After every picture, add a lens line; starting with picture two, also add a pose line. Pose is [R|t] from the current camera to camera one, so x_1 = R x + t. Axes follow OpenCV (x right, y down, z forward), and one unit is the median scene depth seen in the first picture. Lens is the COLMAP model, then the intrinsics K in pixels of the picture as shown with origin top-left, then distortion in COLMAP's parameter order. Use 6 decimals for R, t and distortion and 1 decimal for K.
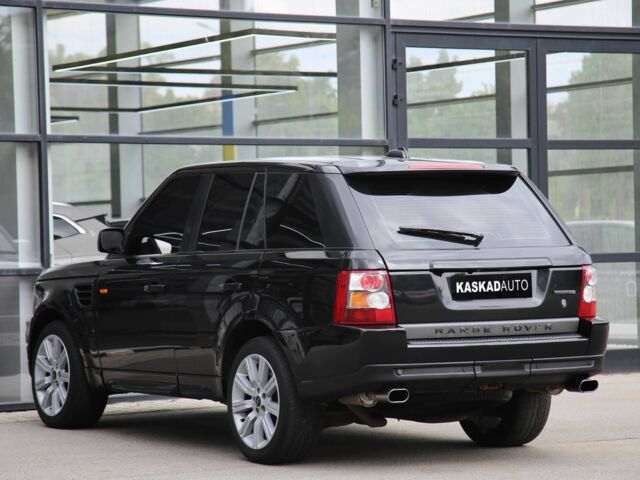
lens RADIAL K [[2620.8, 0, 320.0], [0, 2620.8, 240.0], [0, 0, 1]] dist [0.212423, 6.340653]
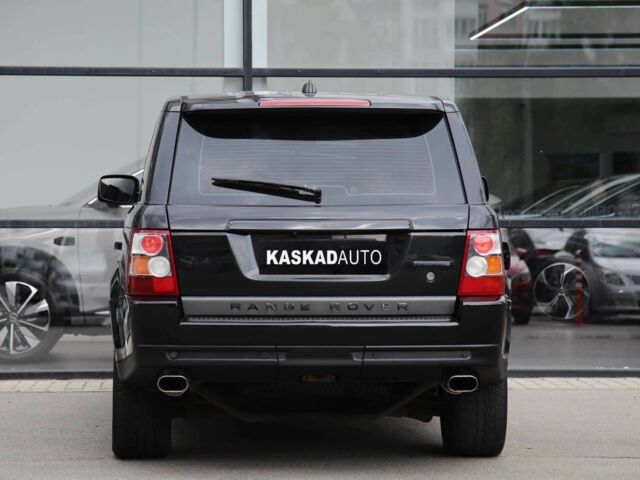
lens RADIAL K [[2620.8, 0, 320.0], [0, 2620.8, 240.0], [0, 0, 1]] dist [0.212423, 6.340653]
pose [[0.877681, 0.025215, -0.478581, 0.449147], [-0.016438, 0.999611, 0.022520, -0.004457], [0.478963, -0.011899, 0.877754, 0.298231]]
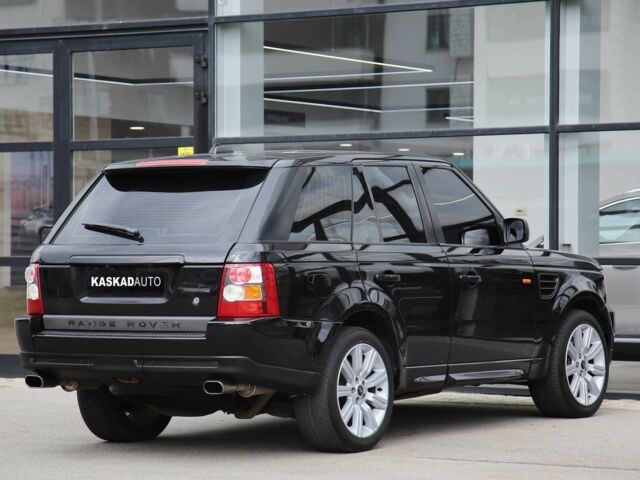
lens RADIAL K [[2620.8, 0, 320.0], [0, 2620.8, 240.0], [0, 0, 1]] dist [0.212423, 6.340653]
pose [[0.412120, 0.014783, -0.911010, 1.025612], [-0.003686, 0.999887, 0.014558, -0.013677], [0.911122, -0.002642, 0.412128, 0.650045]]
